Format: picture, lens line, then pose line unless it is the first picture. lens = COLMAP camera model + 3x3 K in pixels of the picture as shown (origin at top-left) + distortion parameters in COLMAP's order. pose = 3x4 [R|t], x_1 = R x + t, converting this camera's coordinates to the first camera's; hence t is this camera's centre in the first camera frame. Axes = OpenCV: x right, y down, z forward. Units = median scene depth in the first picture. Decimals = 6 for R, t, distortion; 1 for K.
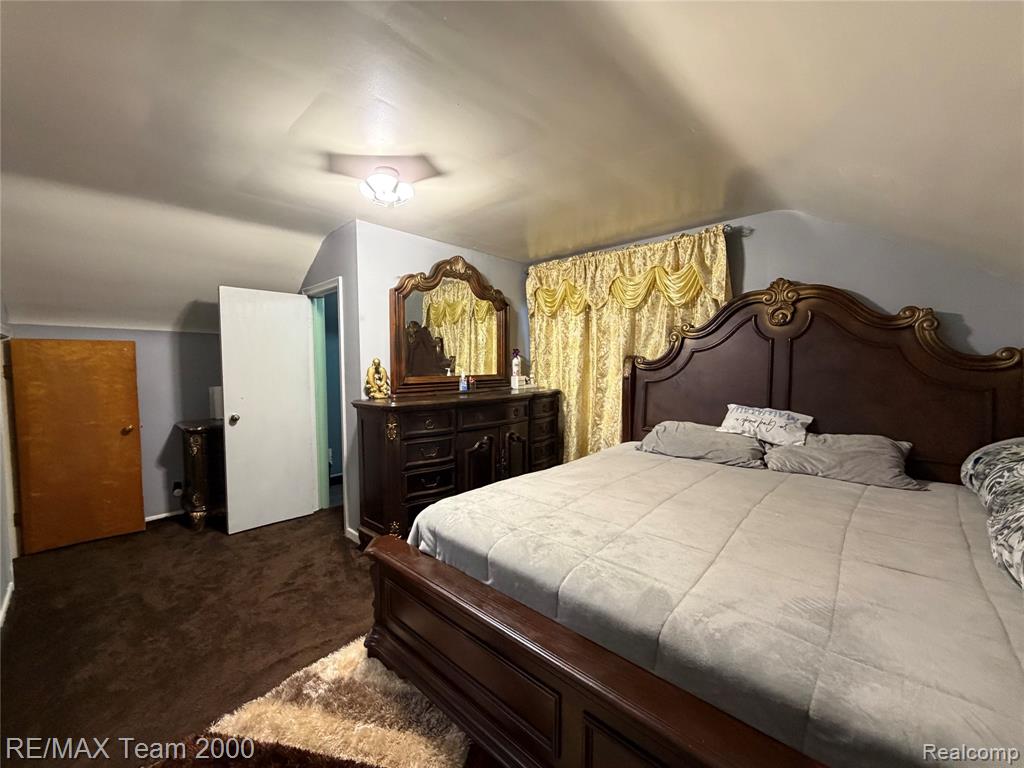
lens RADIAL K [[409.5, 0, 504.4], [0, 409.5, 386.3], [0, 0, 1]] dist [0.000963, 0.000355]
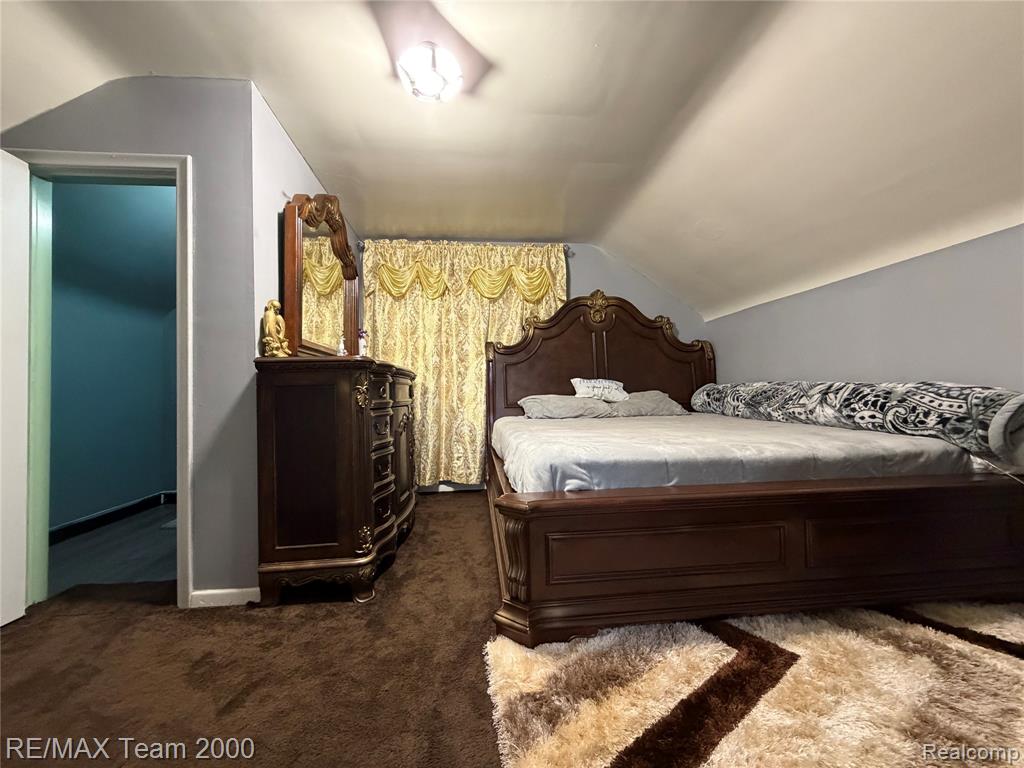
lens RADIAL K [[409.5, 0, 511.9], [0, 409.5, 384.9], [0, 0, 1]] dist [0.000963, 0.000355]
pose [[0.645085, 0.009861, 0.764048, -0.580214], [0.056842, 0.996527, -0.060853, 0.131993], [-0.761994, 0.082685, 0.642284, 0.305224]]
